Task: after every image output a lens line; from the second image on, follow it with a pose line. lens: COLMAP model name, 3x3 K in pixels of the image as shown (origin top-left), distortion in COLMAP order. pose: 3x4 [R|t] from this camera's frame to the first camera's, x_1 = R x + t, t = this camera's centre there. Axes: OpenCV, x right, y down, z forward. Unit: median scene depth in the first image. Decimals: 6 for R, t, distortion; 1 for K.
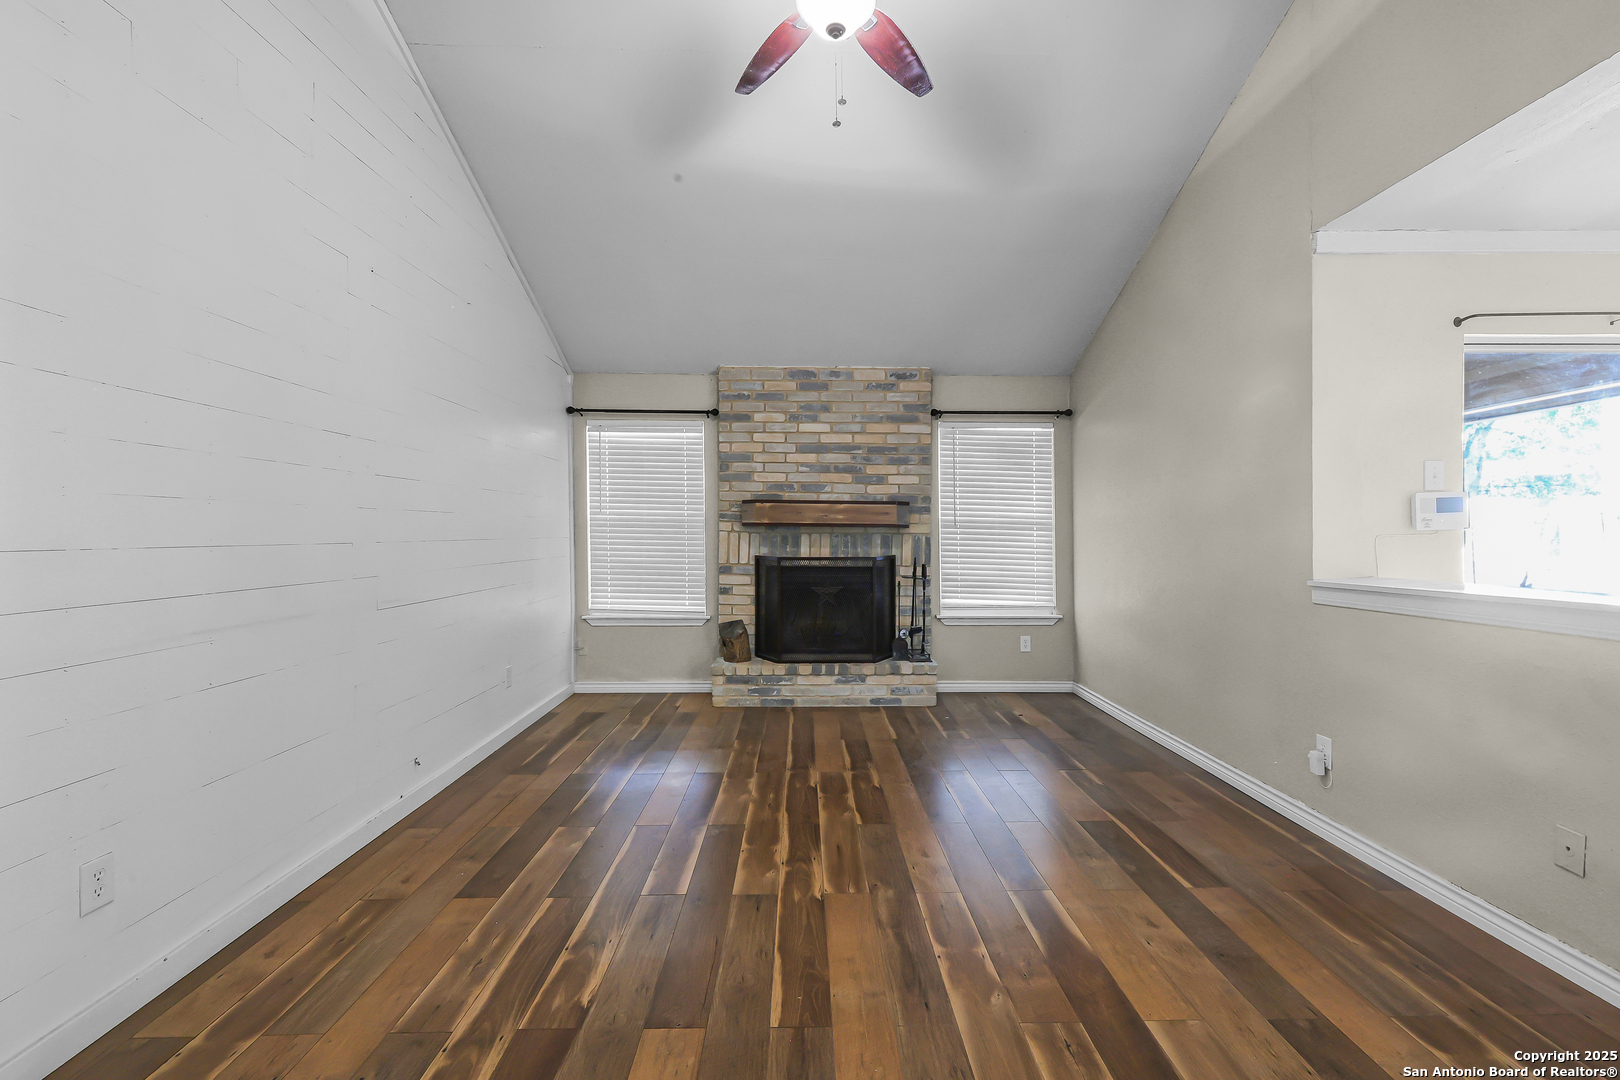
lens RADIAL K [[704.9, 0, 811.8], [0, 704.9, 531.9], [0, 0, 1]] dist [0.002506, 0.001139]
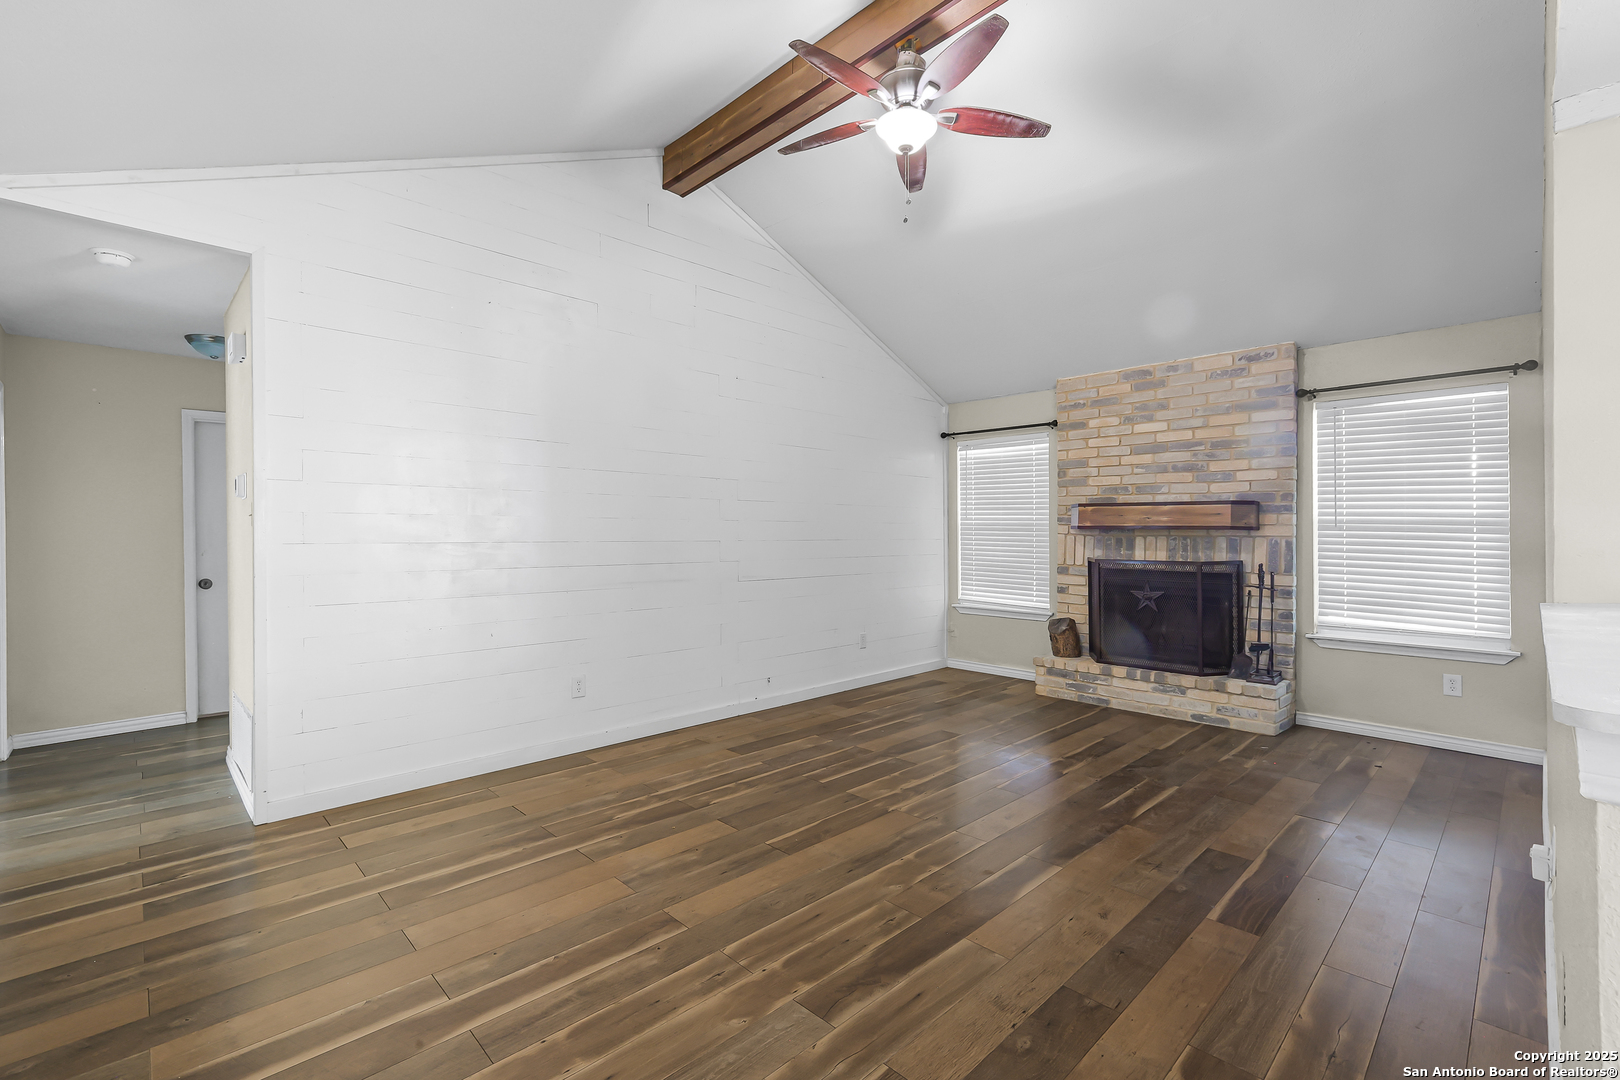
lens RADIAL K [[704.9, 0, 808.9], [0, 704.9, 532.0], [0, 0, 1]] dist [0.002506, 0.001139]
pose [[0.681129, -0.002977, -0.732157, 0.395710], [-0.000439, 0.999990, -0.004474, 0.000980], [0.732163, 0.003369, 0.681121, -0.006359]]
